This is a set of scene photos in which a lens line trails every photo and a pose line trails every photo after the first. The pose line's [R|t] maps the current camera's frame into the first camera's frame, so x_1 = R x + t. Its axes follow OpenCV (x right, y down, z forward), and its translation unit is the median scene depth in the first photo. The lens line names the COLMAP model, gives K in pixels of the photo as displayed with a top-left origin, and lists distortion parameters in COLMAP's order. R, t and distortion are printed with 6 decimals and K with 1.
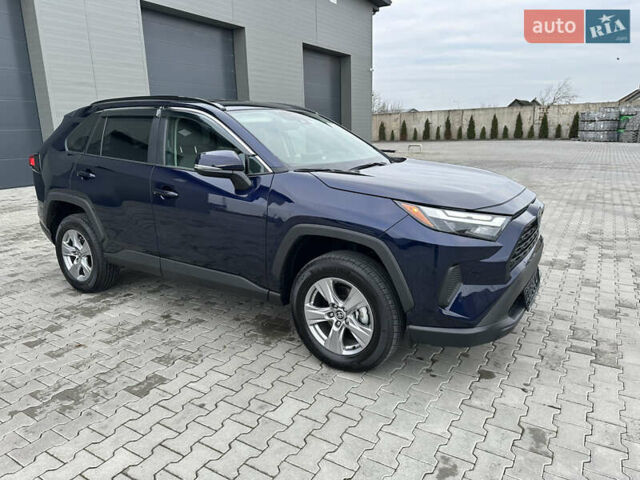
lens RADIAL K [[447.7, 0, 320.8], [0, 447.7, 235.6], [0, 0, 1]] dist [0.033587, -0.040228]
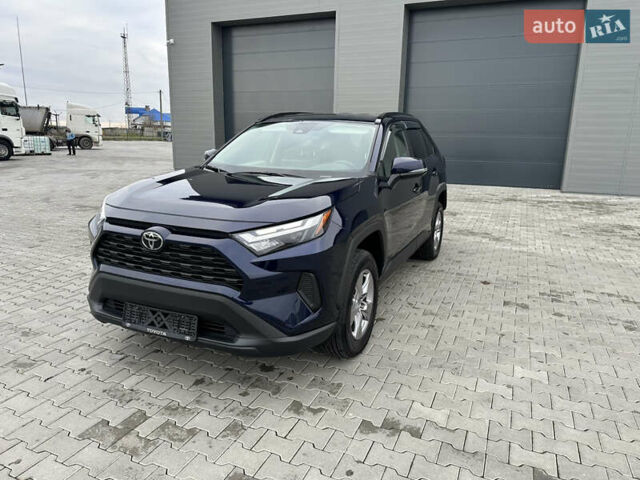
lens RADIAL K [[447.7, 0, 326.2], [0, 447.7, 230.5], [0, 0, 1]] dist [0.033587, -0.040228]
pose [[0.147956, 0.226314, -0.962752, 1.236828], [-0.253291, 0.949670, 0.184313, -0.278457], [0.956009, 0.216586, 0.197833, 1.027472]]
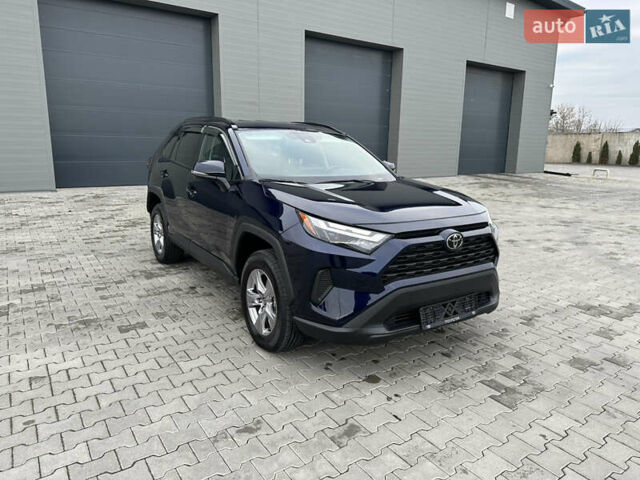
lens RADIAL K [[447.7, 0, 321.7], [0, 447.7, 229.6], [0, 0, 1]] dist [0.033587, -0.040228]
pose [[0.915403, 0.113351, -0.386250, 0.537301], [-0.130022, 0.991362, -0.017219, -0.010921], [0.380962, 0.065983, 0.922233, -0.052613]]
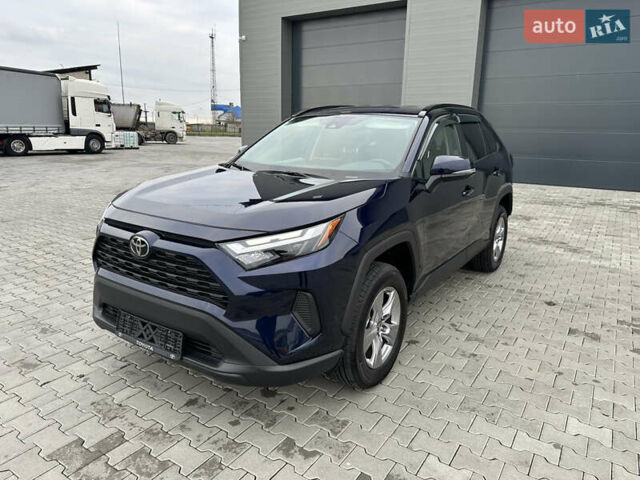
lens RADIAL K [[447.7, 0, 326.1], [0, 447.7, 232.2], [0, 0, 1]] dist [0.033587, -0.040228]
pose [[-0.019873, 0.241043, -0.970311, 1.120081], [-0.253406, 0.937598, 0.238107, -0.305750], [0.967156, 0.250615, 0.042449, 1.147136]]
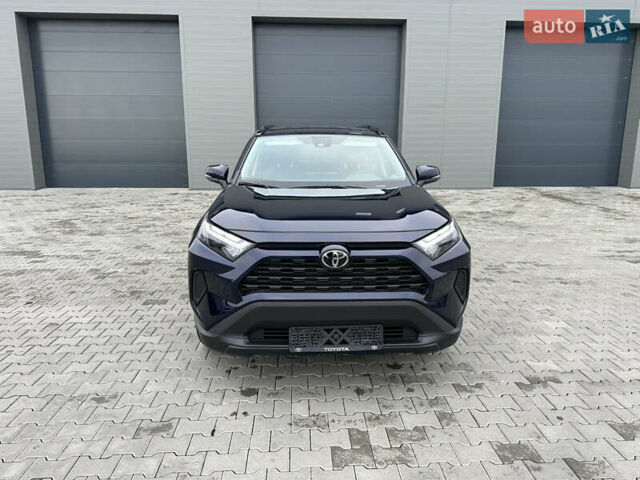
lens RADIAL K [[447.7, 0, 322.4], [0, 447.7, 229.0], [0, 0, 1]] dist [0.033587, -0.040228]
pose [[0.572674, 0.173800, -0.801148, 1.047542], [-0.205145, 0.976557, 0.065212, -0.137659], [0.793700, 0.127007, 0.594903, 0.399792]]
